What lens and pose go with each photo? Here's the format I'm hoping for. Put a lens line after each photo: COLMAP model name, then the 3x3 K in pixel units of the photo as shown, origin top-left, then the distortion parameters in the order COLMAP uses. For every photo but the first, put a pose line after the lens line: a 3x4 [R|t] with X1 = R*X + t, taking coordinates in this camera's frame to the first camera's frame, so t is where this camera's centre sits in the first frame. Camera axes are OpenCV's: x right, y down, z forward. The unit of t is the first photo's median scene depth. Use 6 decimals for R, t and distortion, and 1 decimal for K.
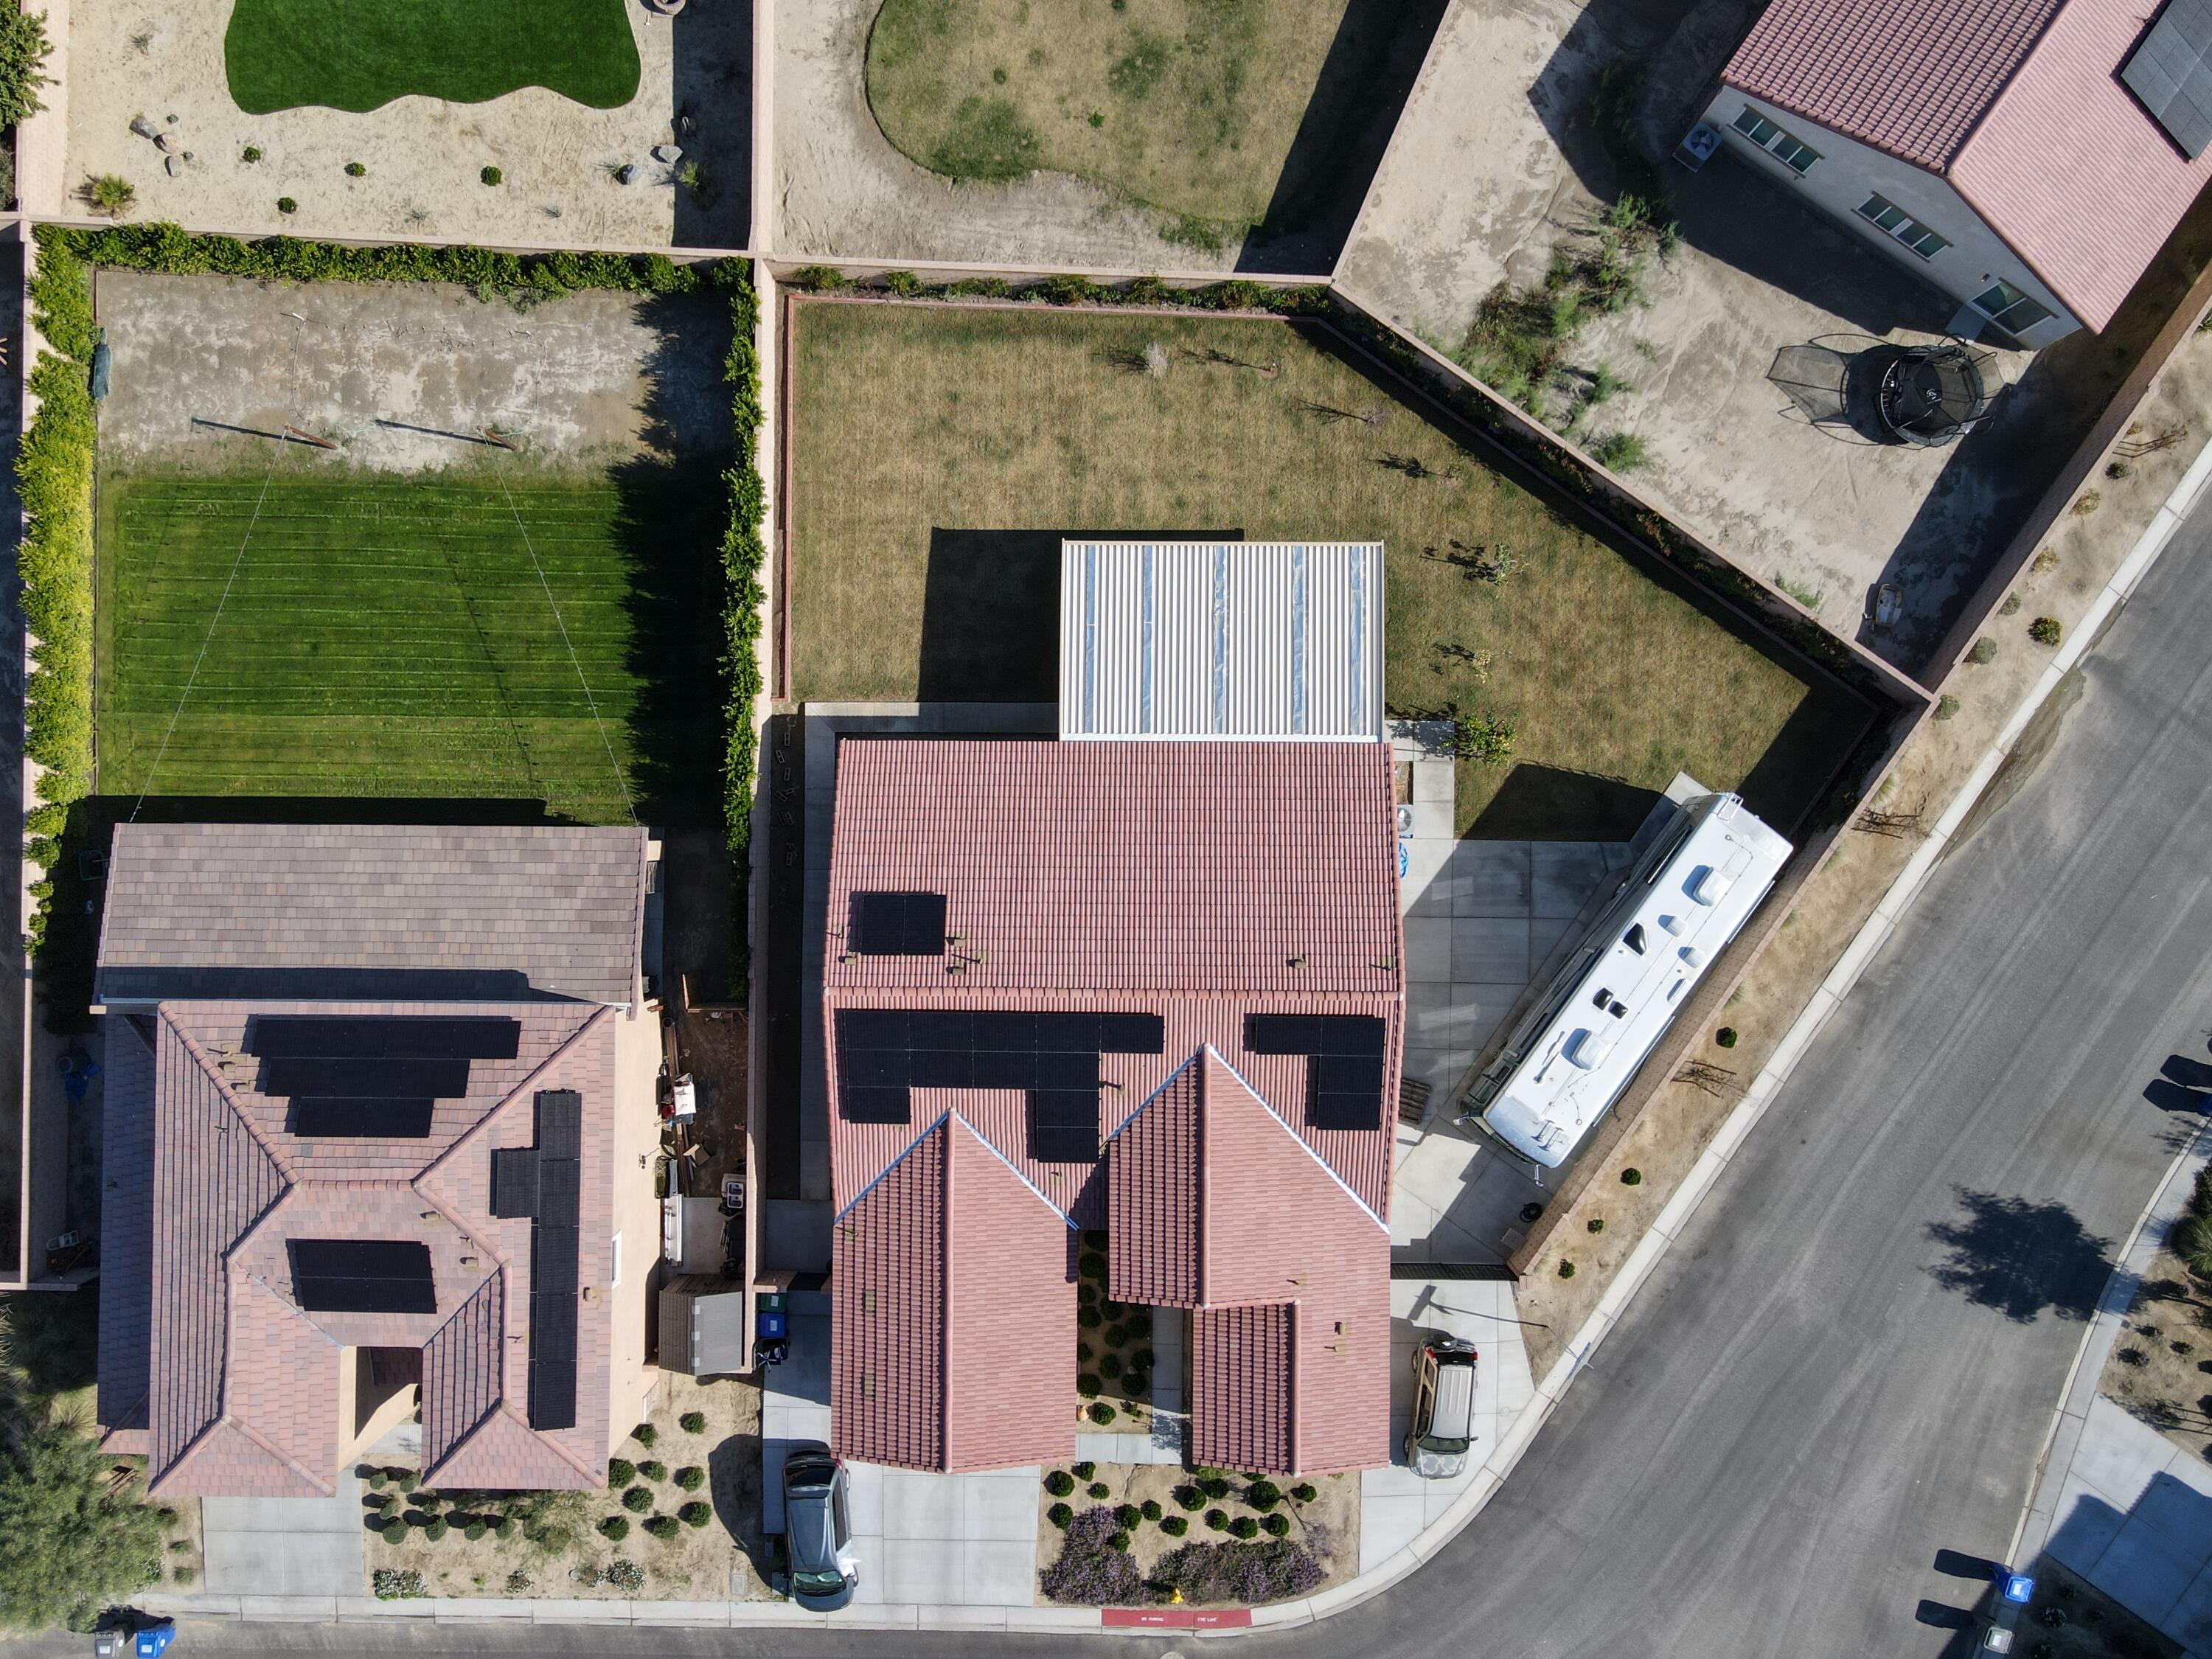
lens RADIAL K [[1534.6, 0, 1104.2], [0, 1534.6, 821.0], [0, 0, 1]] dist [0.012775, 0.008047]
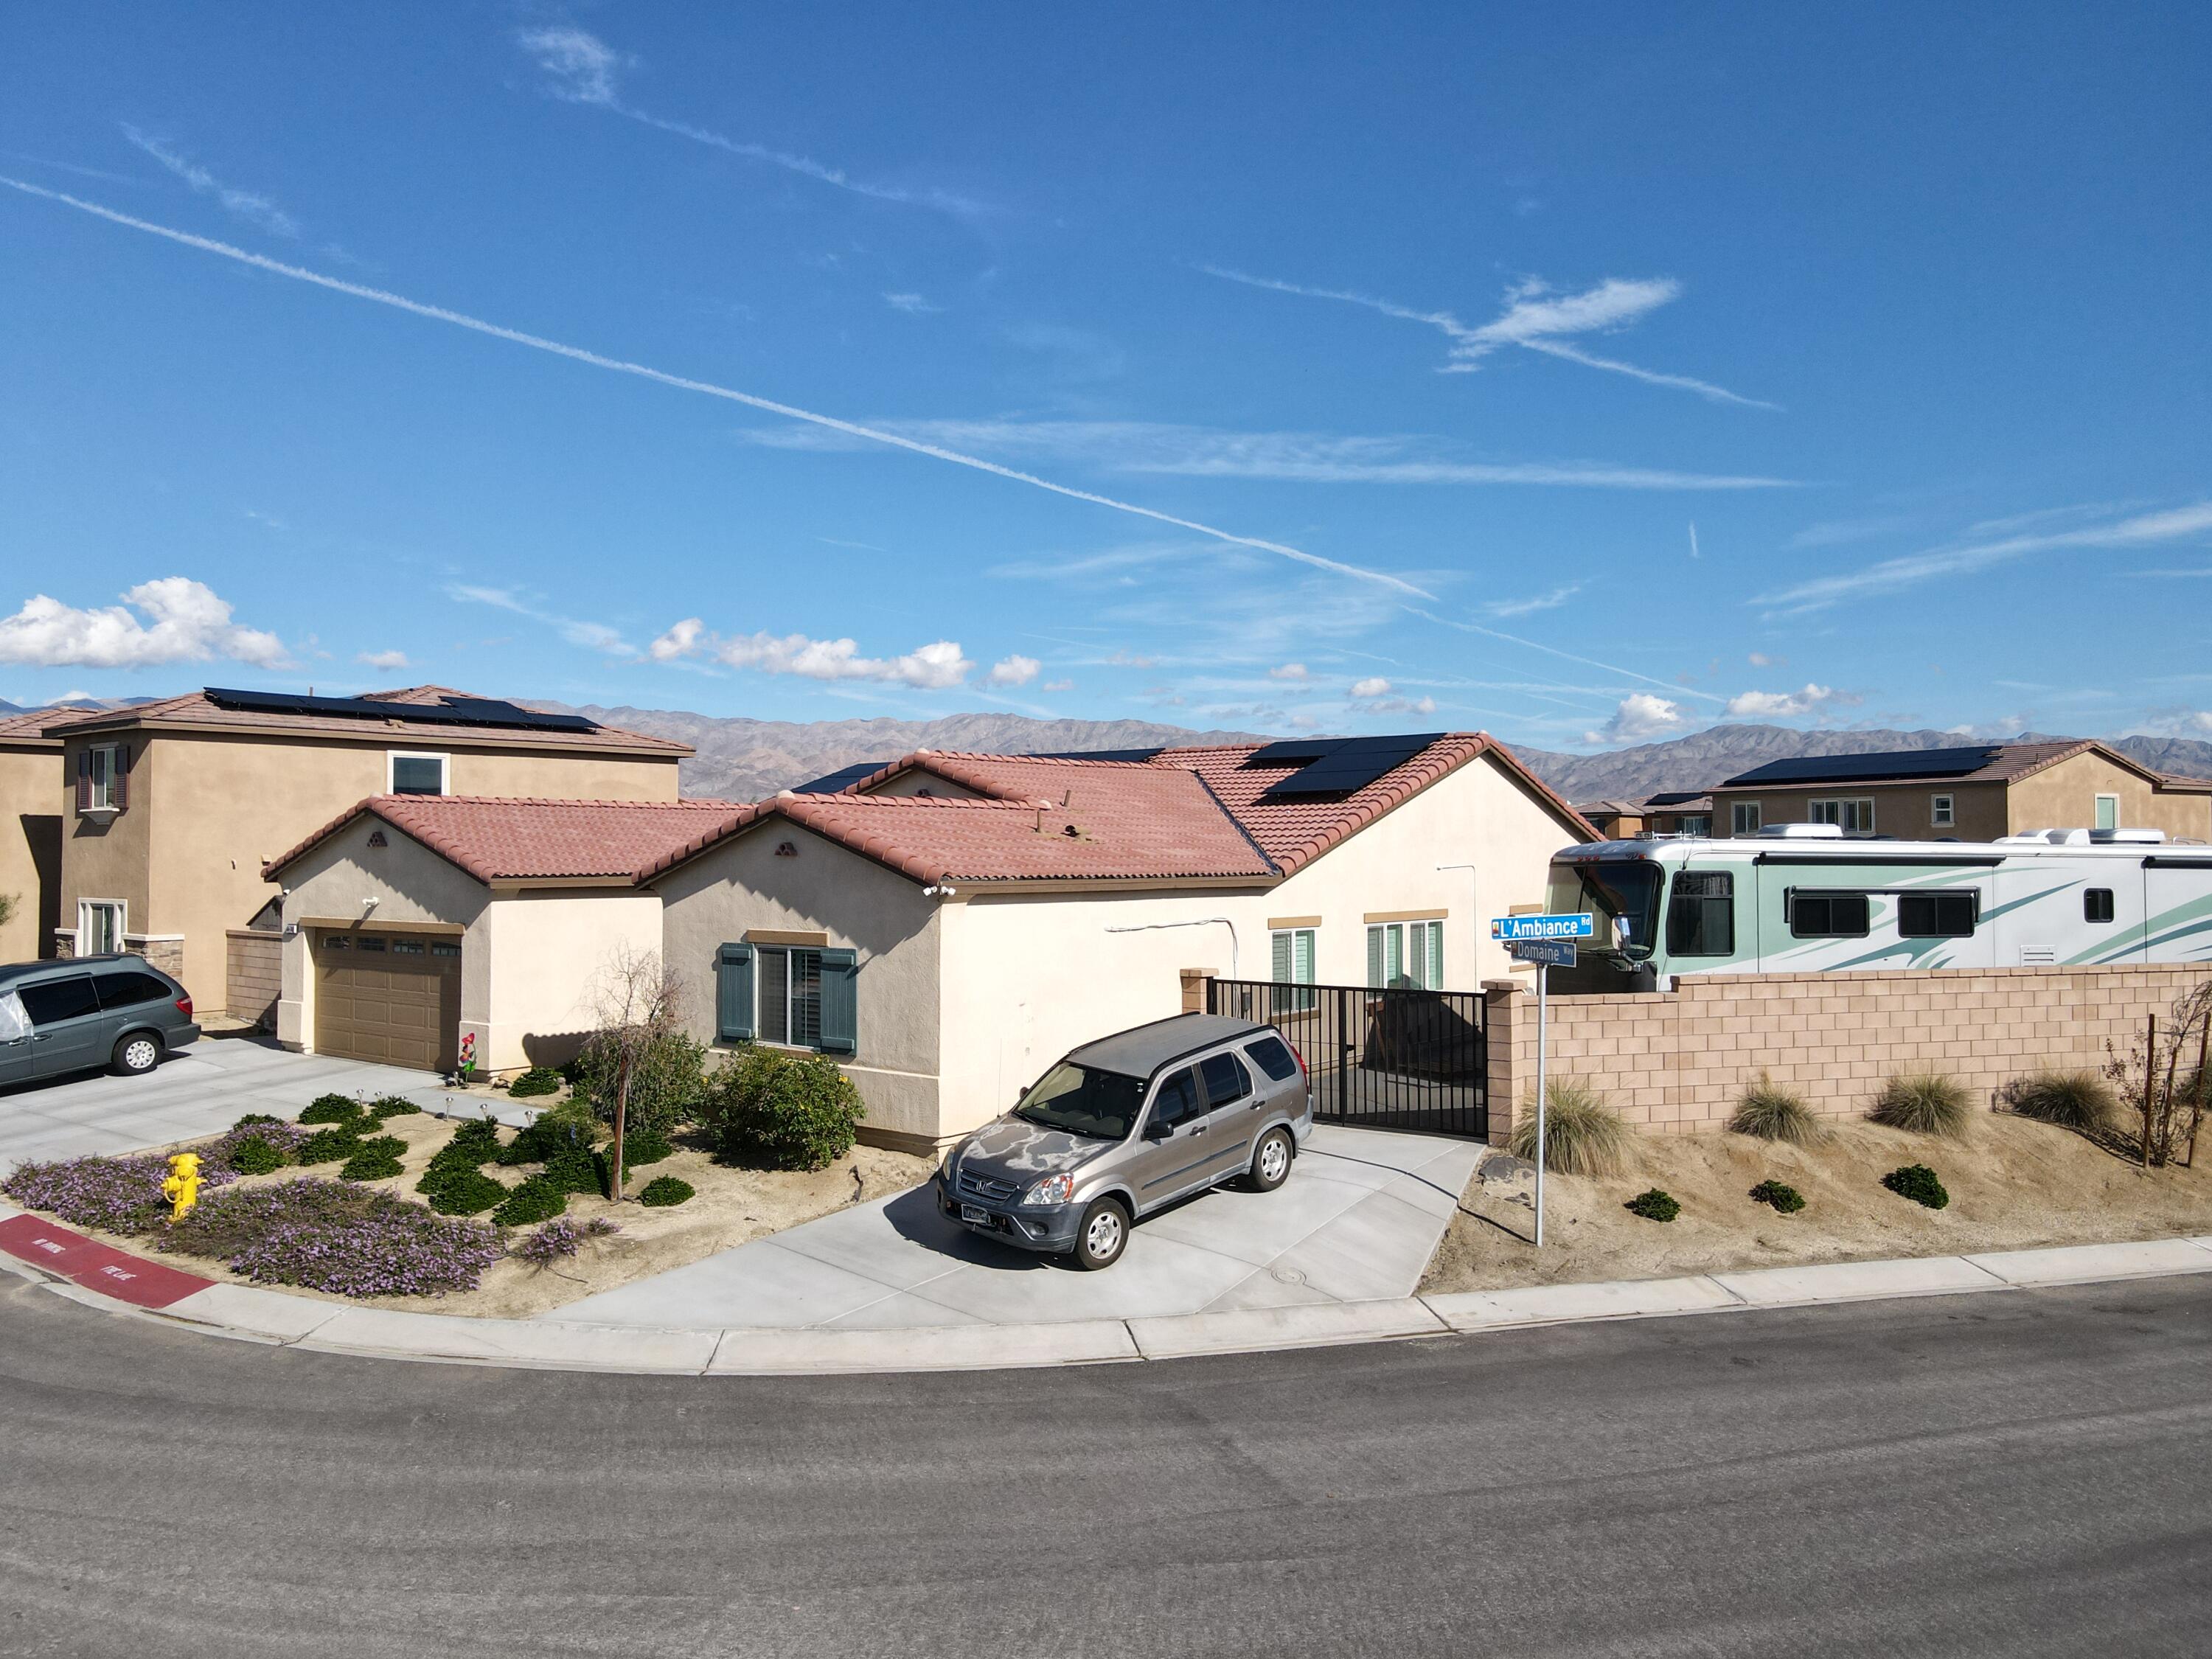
lens RADIAL K [[1628.6, 0, 1102.6], [0, 1628.6, 796.3], [0, 0, 1]] dist [-0.001185, 0.024201]
pose [[0.789034, -0.009617, -0.614274, 0.445292], [-0.614349, -0.011393, -0.788952, 0.684423], [0.000589, 0.999889, -0.014898, 0.945118]]
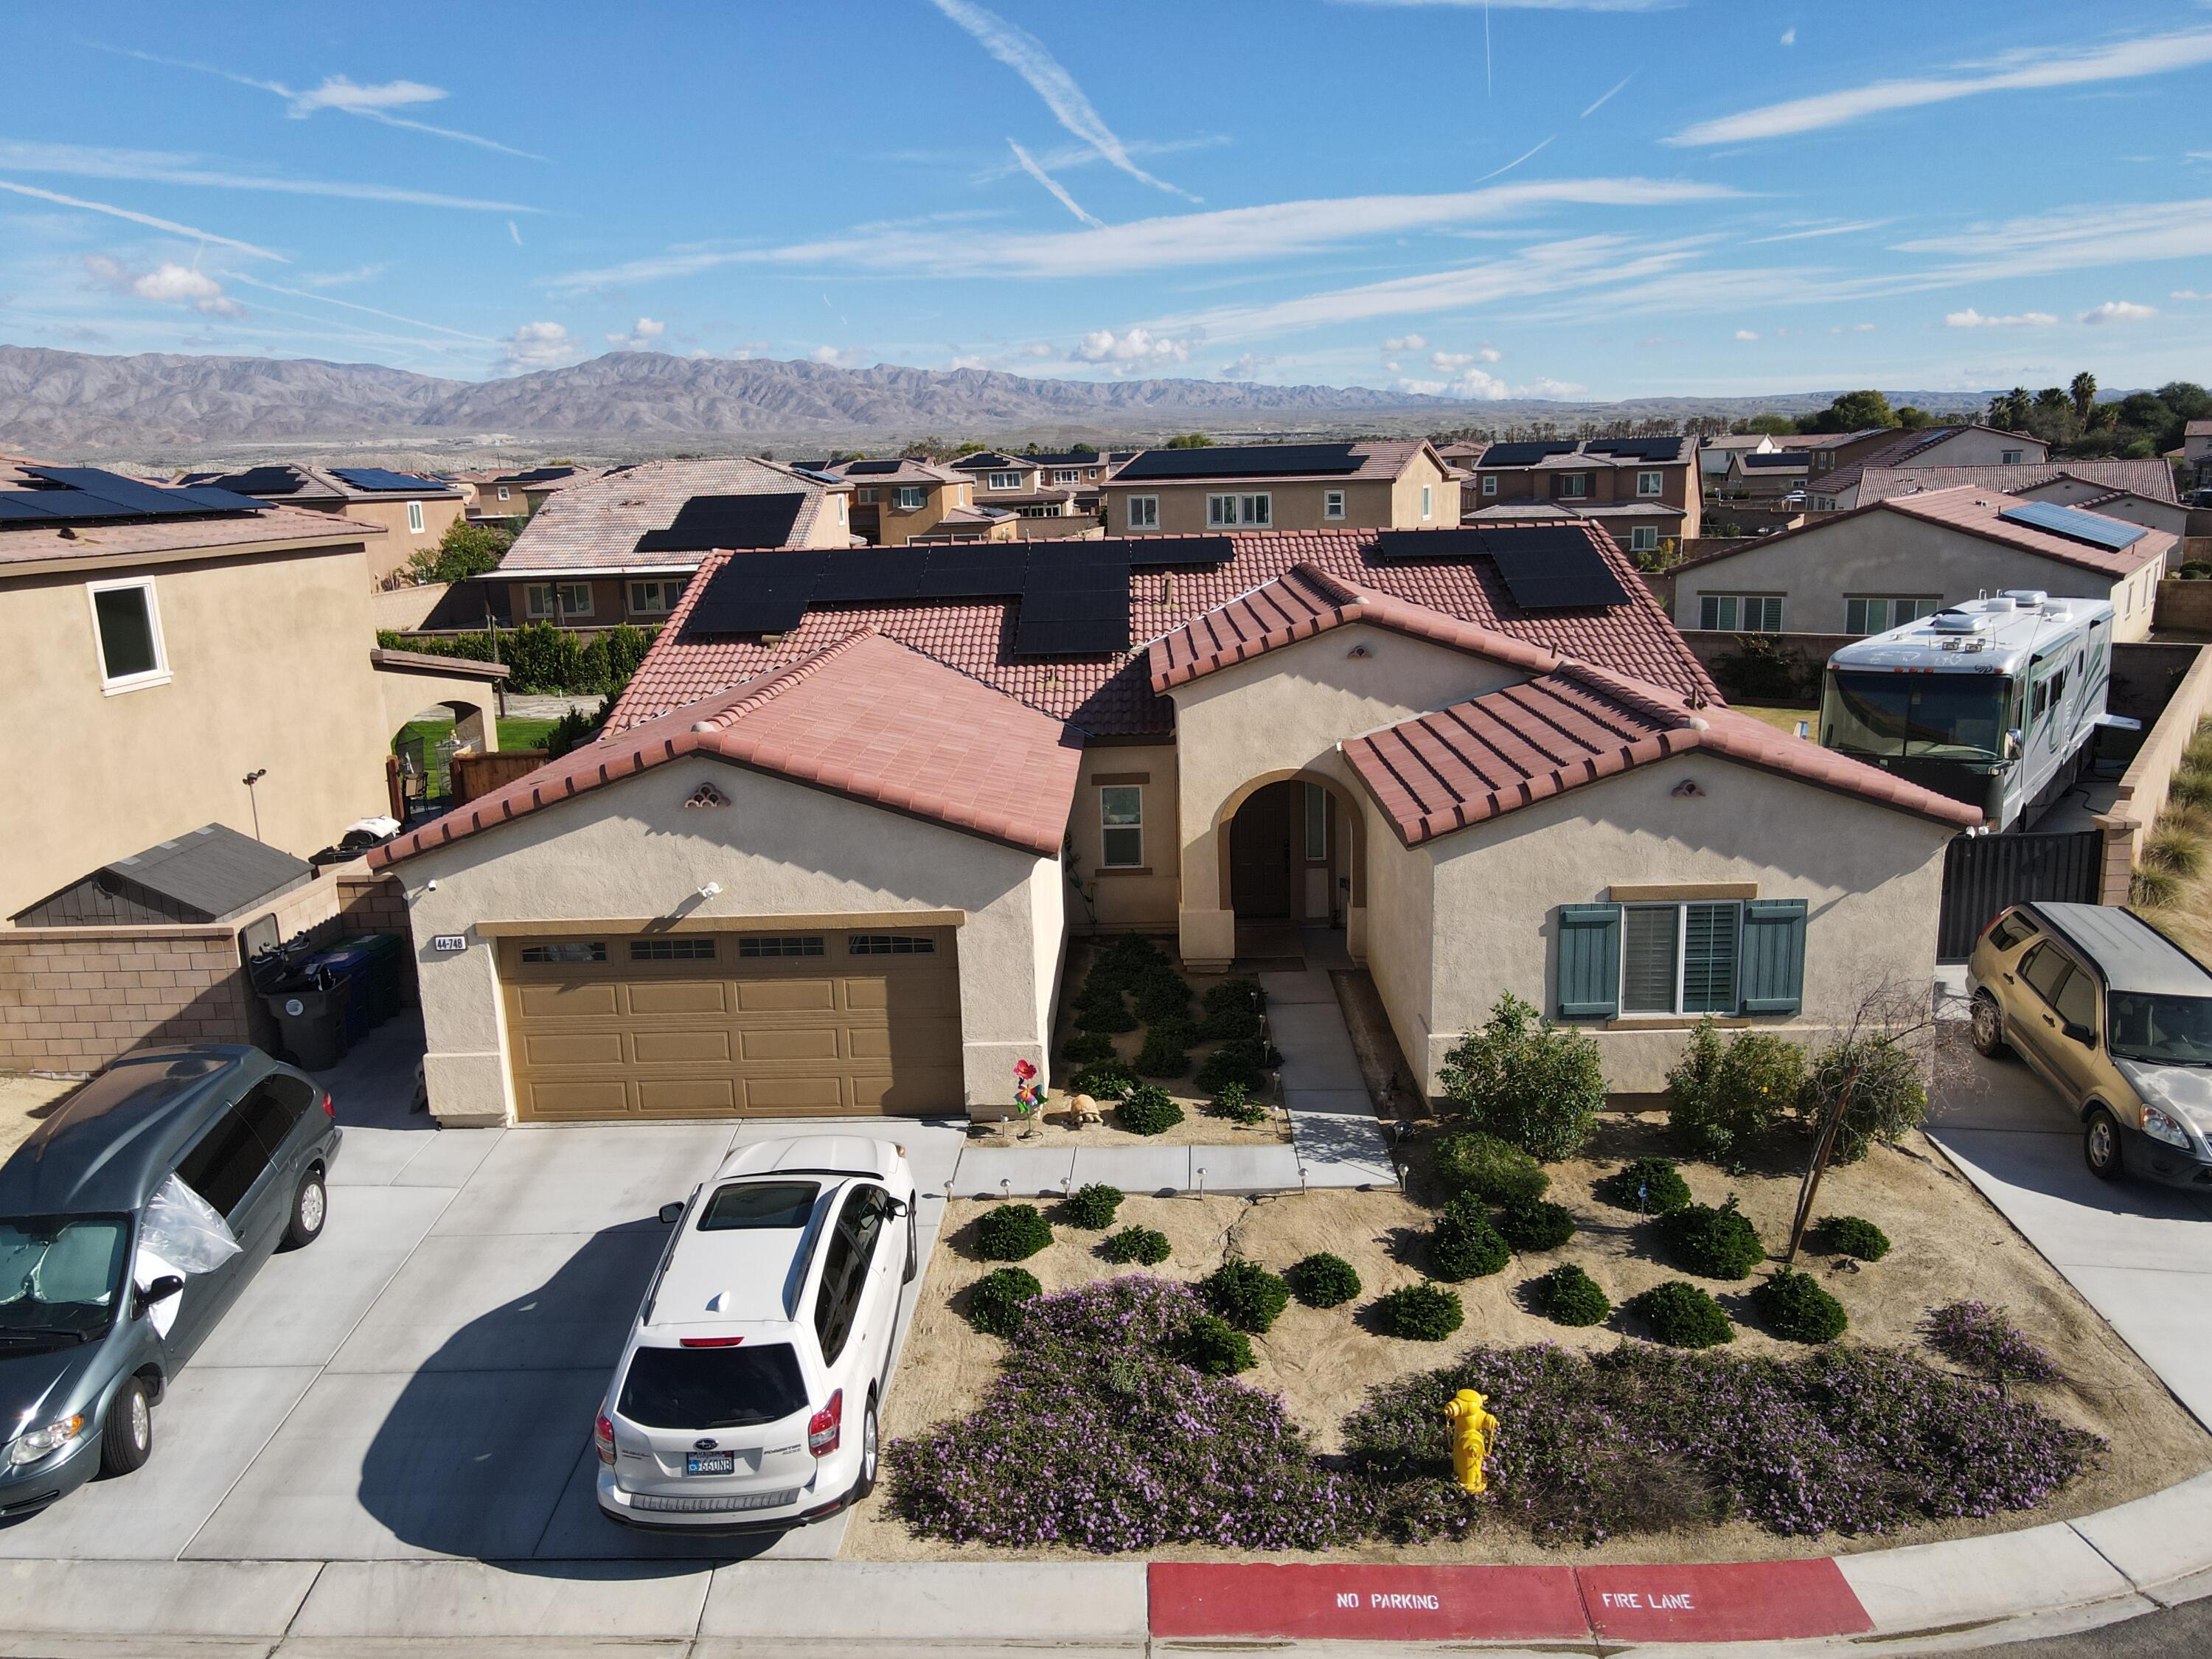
lens RADIAL K [[1606.9, 0, 1102.3], [0, 1606.9, 856.8], [0, 0, 1]] dist [-0.000530, 0.029765]
pose [[0.999673, -0.014003, -0.021407, -0.001884], [-0.017215, 0.250722, -0.967906, 0.736987], [0.018921, 0.967958, 0.250399, 0.878211]]
